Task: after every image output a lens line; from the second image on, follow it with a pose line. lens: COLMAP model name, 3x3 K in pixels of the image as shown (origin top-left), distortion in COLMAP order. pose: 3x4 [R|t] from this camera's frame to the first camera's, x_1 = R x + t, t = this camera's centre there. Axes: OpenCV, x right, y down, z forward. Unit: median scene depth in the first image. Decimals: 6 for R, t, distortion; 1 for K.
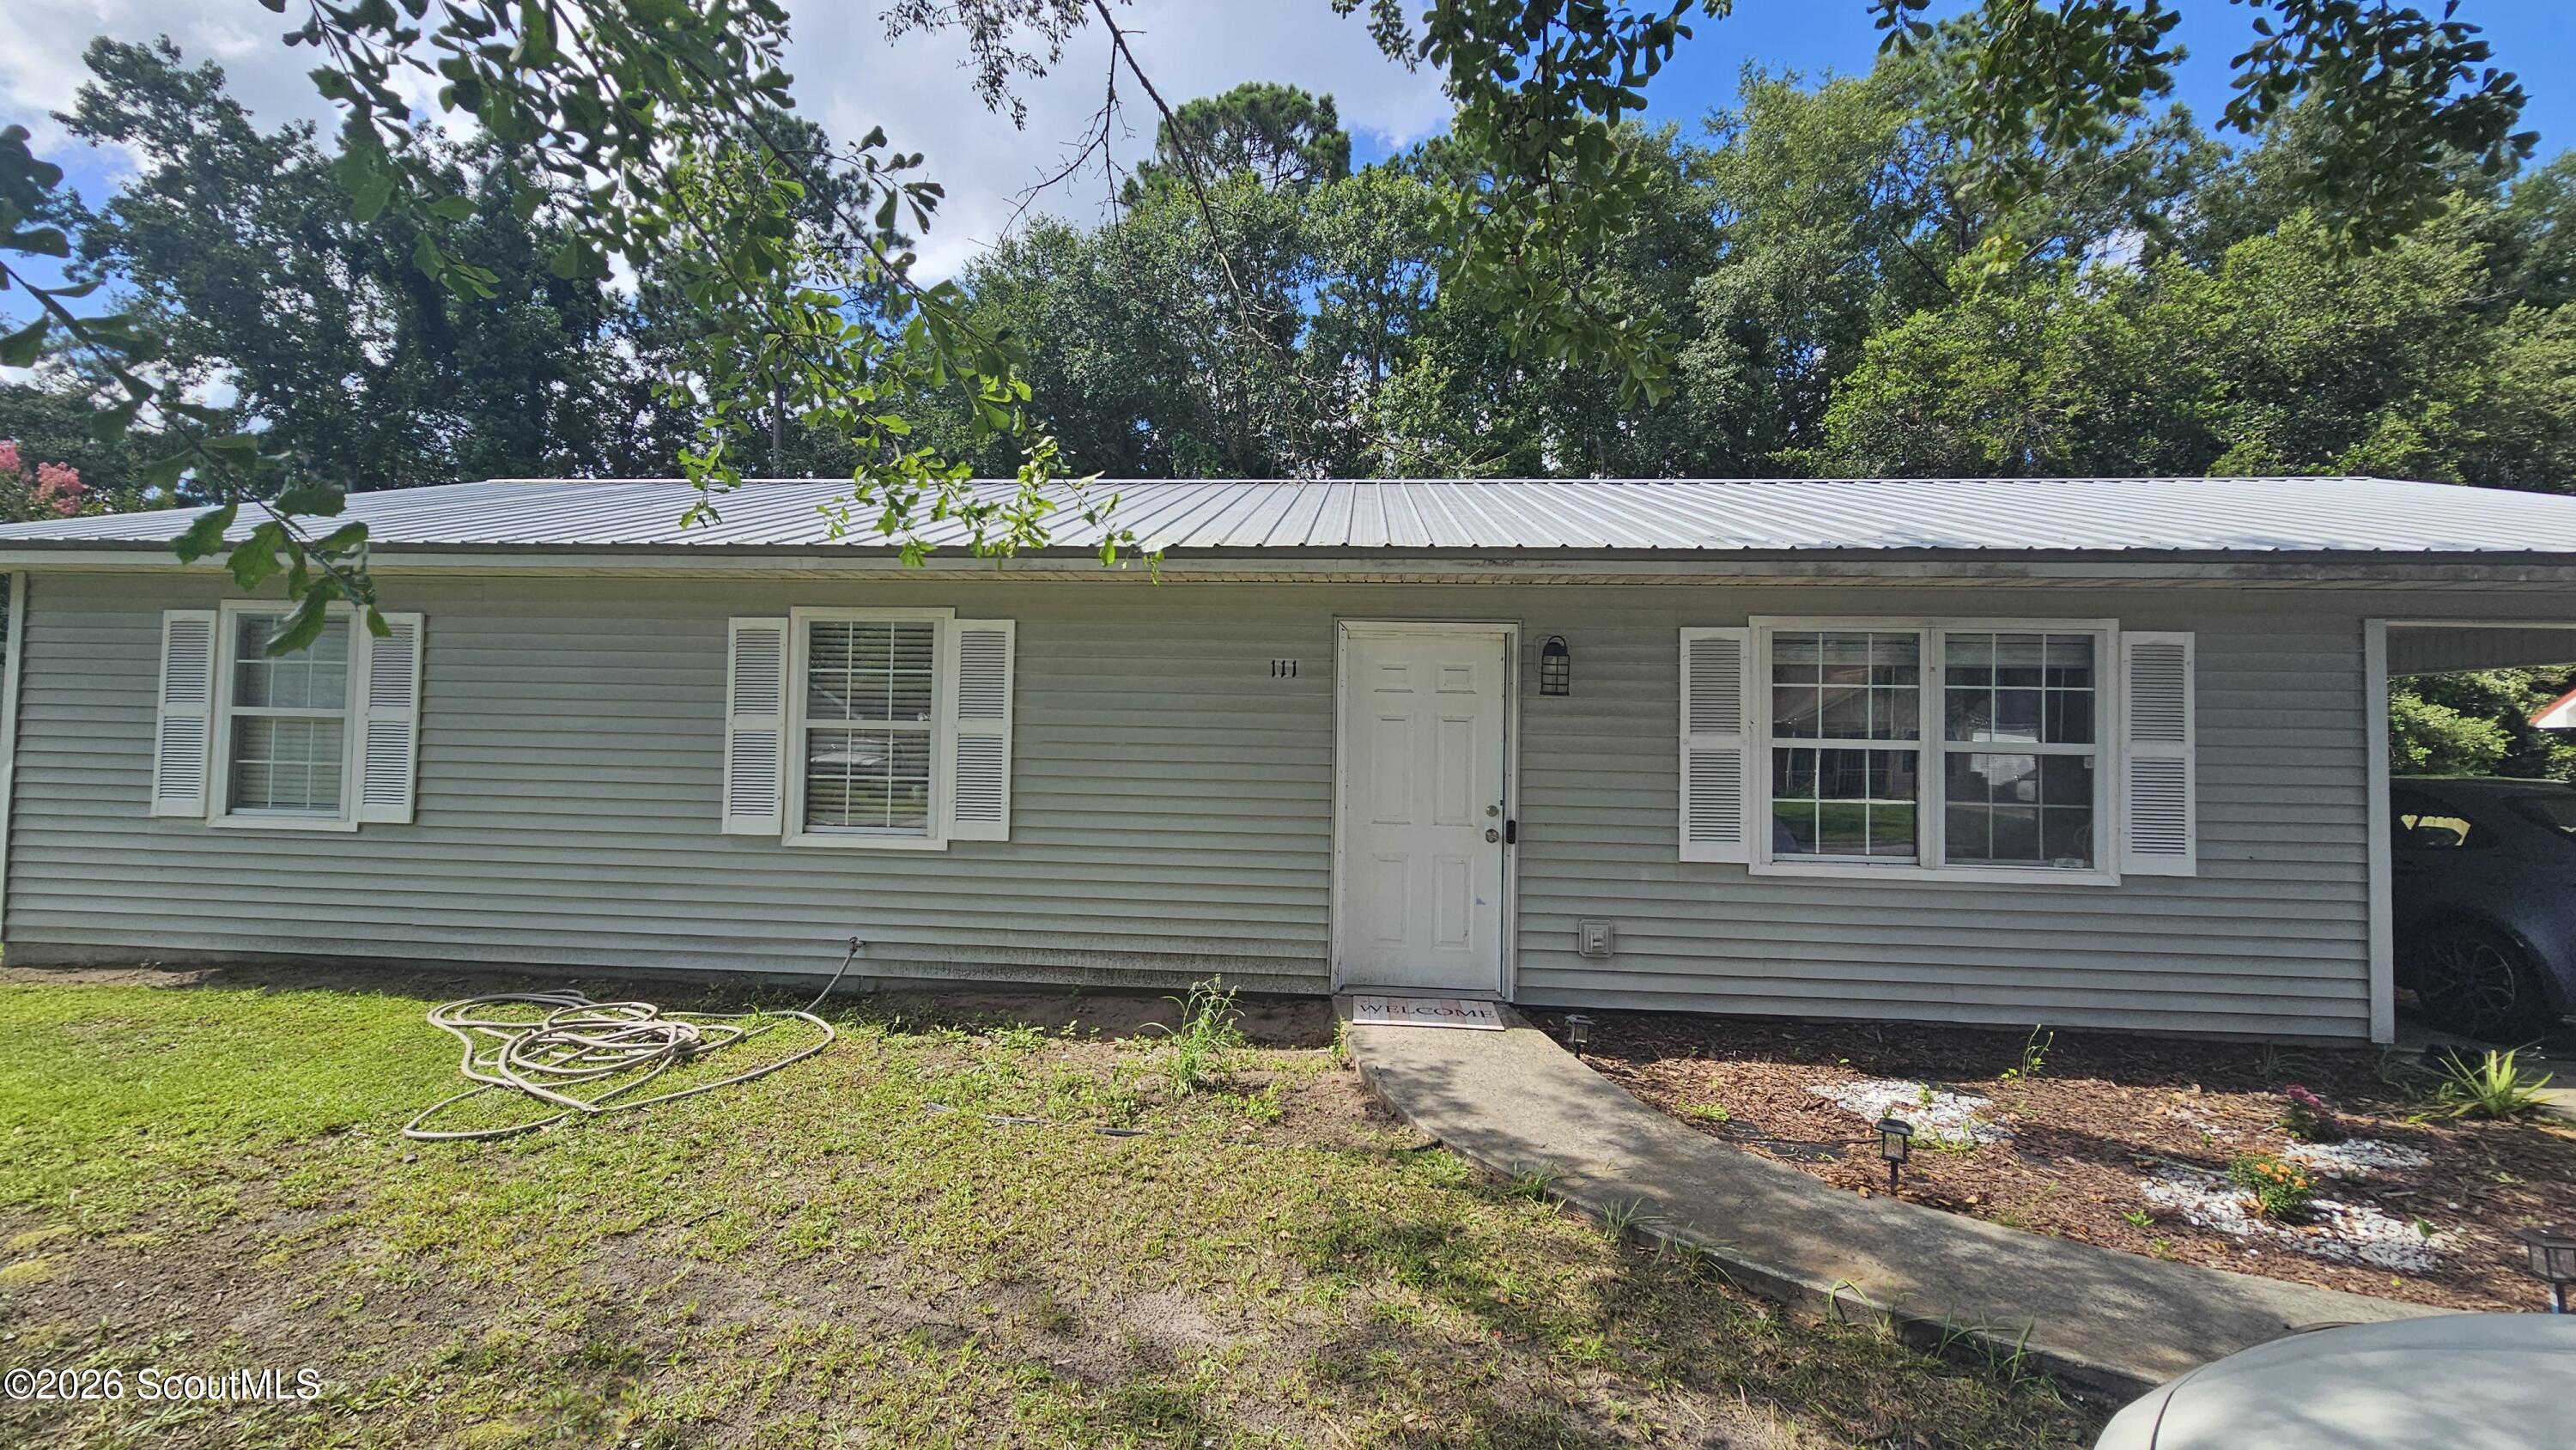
lens RADIAL K [[1036.0, 0, 1273.0], [0, 1036.0, 717.5], [0, 0, 1]] dist [0.001491, 0.000340]
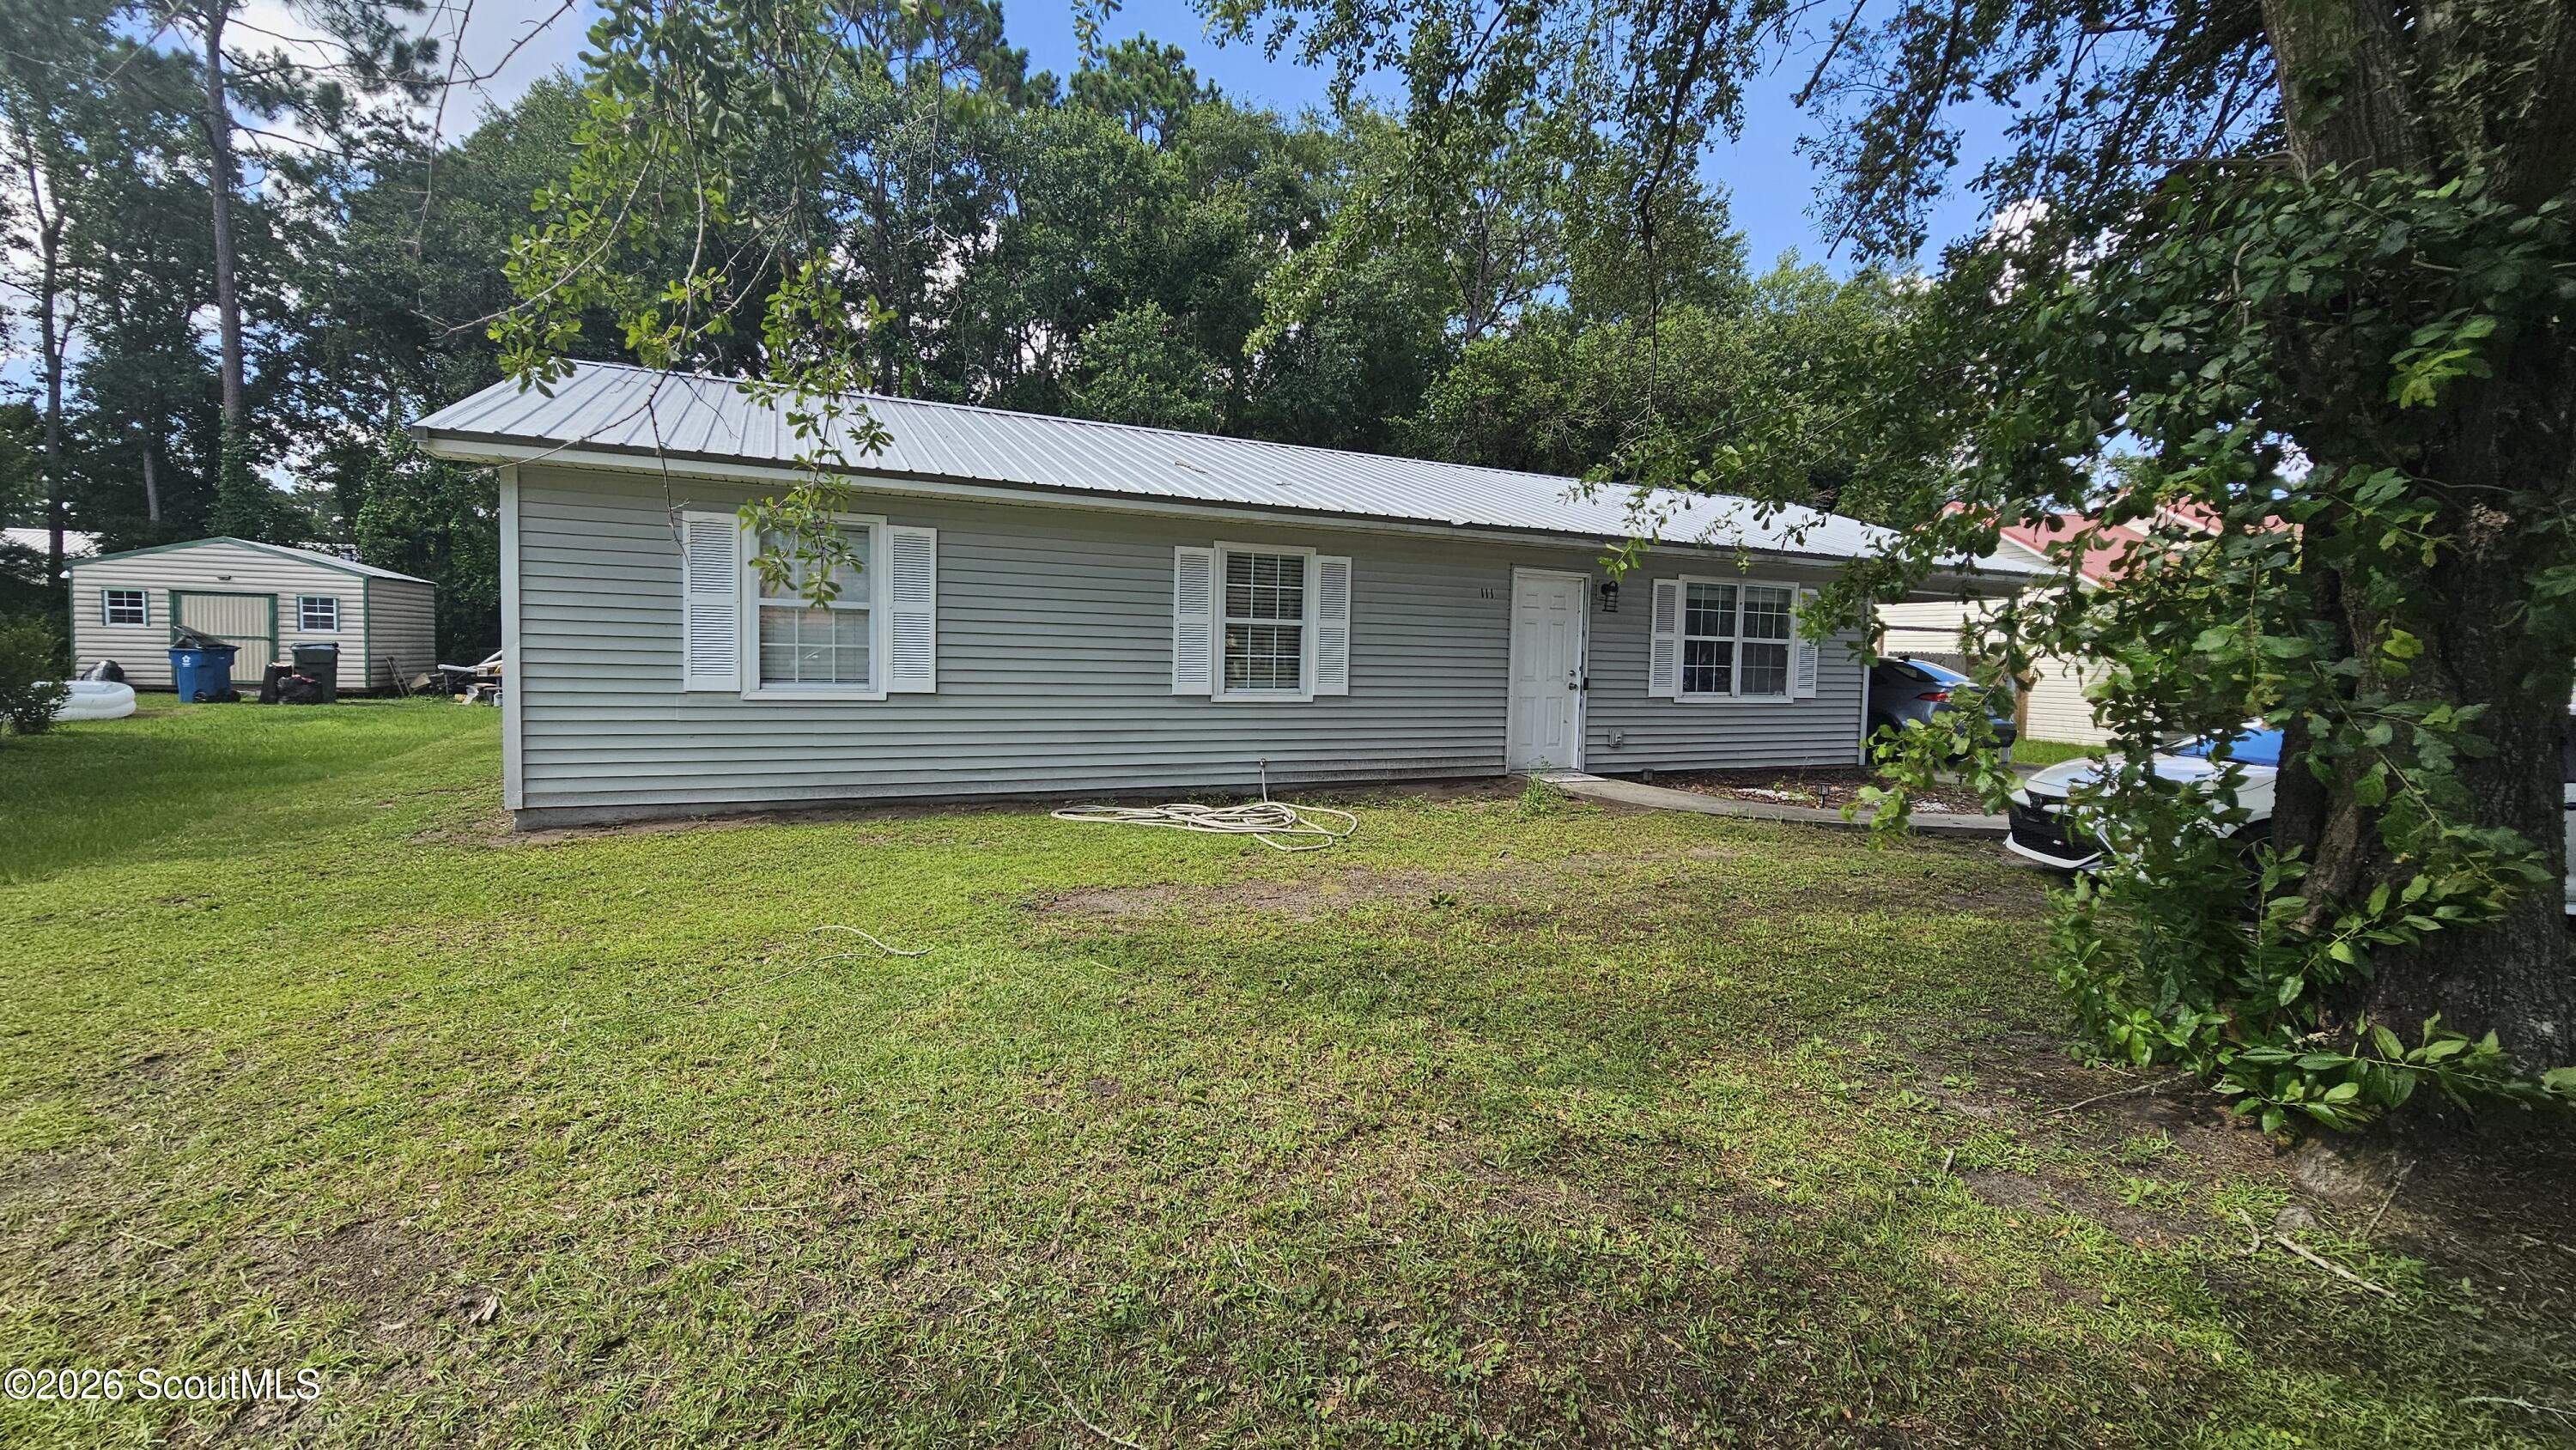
lens RADIAL K [[1036.0, 0, 1273.0], [0, 1036.0, 717.5], [0, 0, 1]] dist [0.001491, 0.000340]
pose [[0.868315, -0.032184, 0.494968, -1.153029], [-0.028537, 0.992999, 0.114628, -0.028231], [-0.495192, -0.113658, 0.861317, -0.339775]]
